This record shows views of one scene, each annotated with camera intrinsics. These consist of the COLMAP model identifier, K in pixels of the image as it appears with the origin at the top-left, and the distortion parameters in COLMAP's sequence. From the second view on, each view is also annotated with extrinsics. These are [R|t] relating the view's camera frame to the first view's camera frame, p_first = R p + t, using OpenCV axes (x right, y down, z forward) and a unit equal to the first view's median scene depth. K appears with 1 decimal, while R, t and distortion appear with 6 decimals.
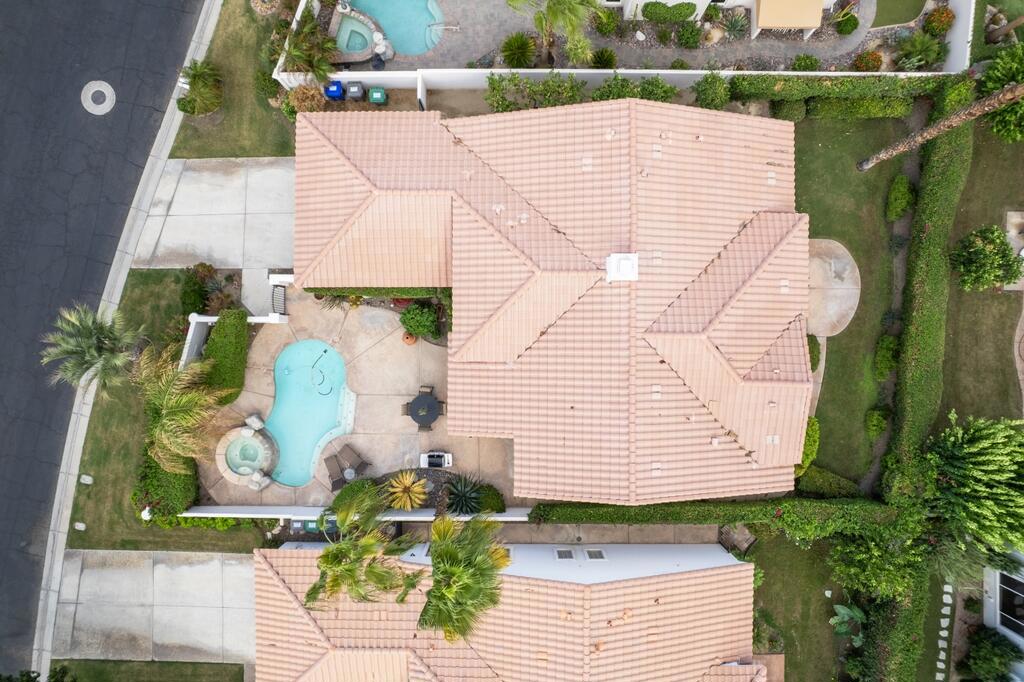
lens RADIAL K [[655.4, 0, 509.8], [0, 655.4, 343.0], [0, 0, 1]] dist [-0.084155, 0.085677]
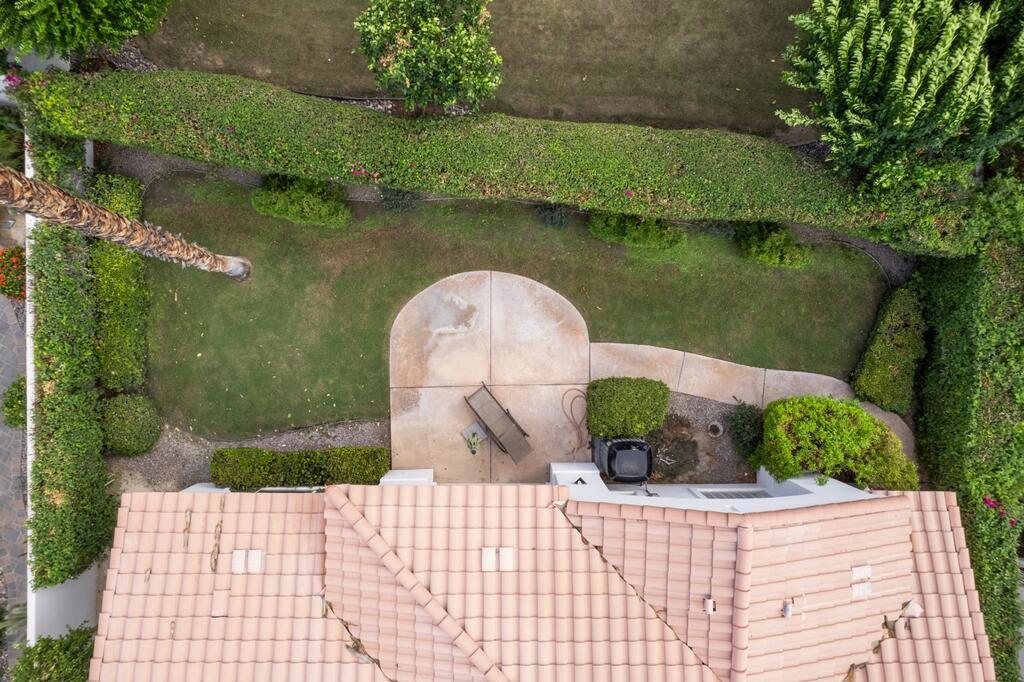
lens RADIAL K [[655.4, 0, 509.8], [0, 655.4, 343.0], [0, 0, 1]] dist [-0.084155, 0.085677]
pose [[-0.005487, -0.999940, -0.009470, 0.560812], [0.999966, -0.005428, -0.006224, -0.075842], [0.006172, -0.009504, 0.999936, 0.574466]]
